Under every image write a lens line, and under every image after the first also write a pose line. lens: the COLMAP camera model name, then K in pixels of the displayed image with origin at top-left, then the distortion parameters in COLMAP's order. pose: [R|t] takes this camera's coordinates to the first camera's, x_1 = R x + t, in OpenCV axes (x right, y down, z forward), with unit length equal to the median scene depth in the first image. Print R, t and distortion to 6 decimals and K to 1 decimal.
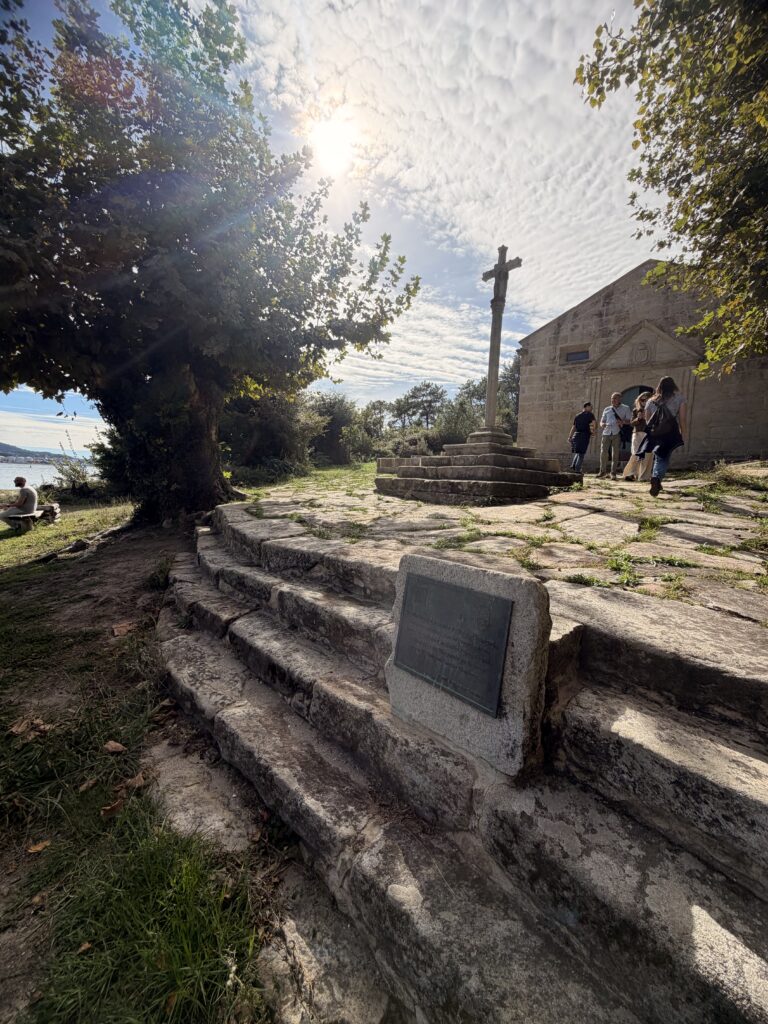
lens RADIAL K [[413.4, 0, 384.0], [0, 413.4, 512.0], [0, 0, 1]] dist [-0.000129, -0.000039]
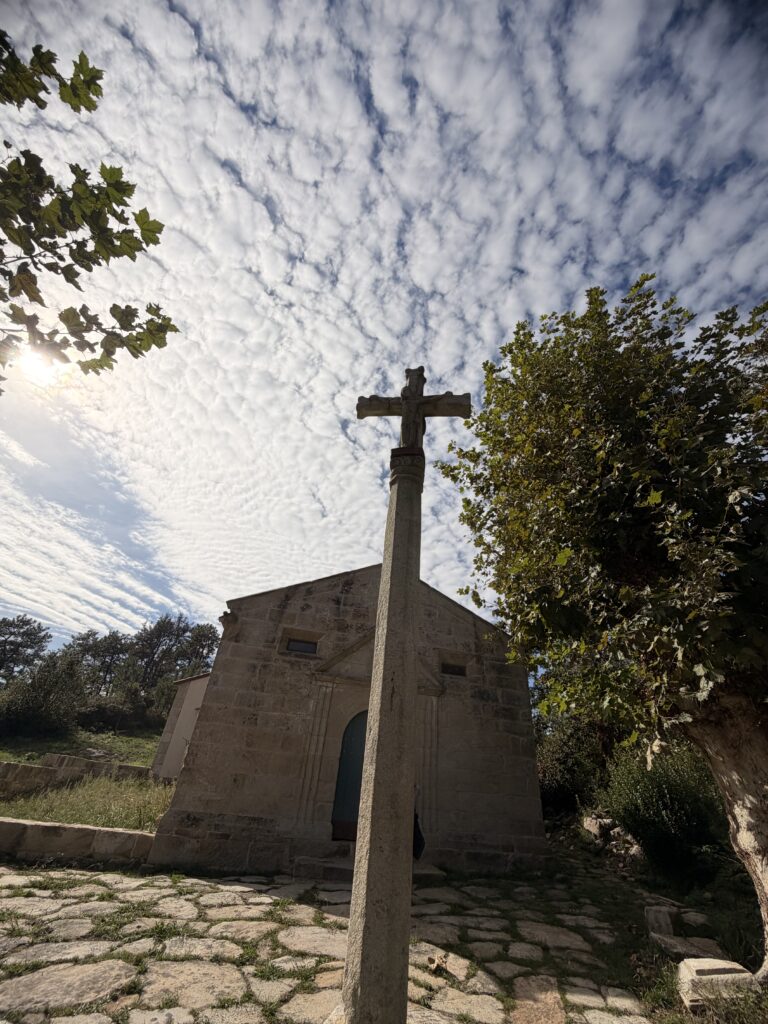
lens RADIAL K [[416.3, 0, 382.0], [0, 416.3, 530.6], [0, 0, 1]] dist [-0.050660, -0.000028]
pose [[0.652263, 0.409647, 0.637763, 0.014595], [0.024276, 0.829664, -0.557736, -0.064651], [-0.757604, 0.379273, 0.531214, 0.199169]]
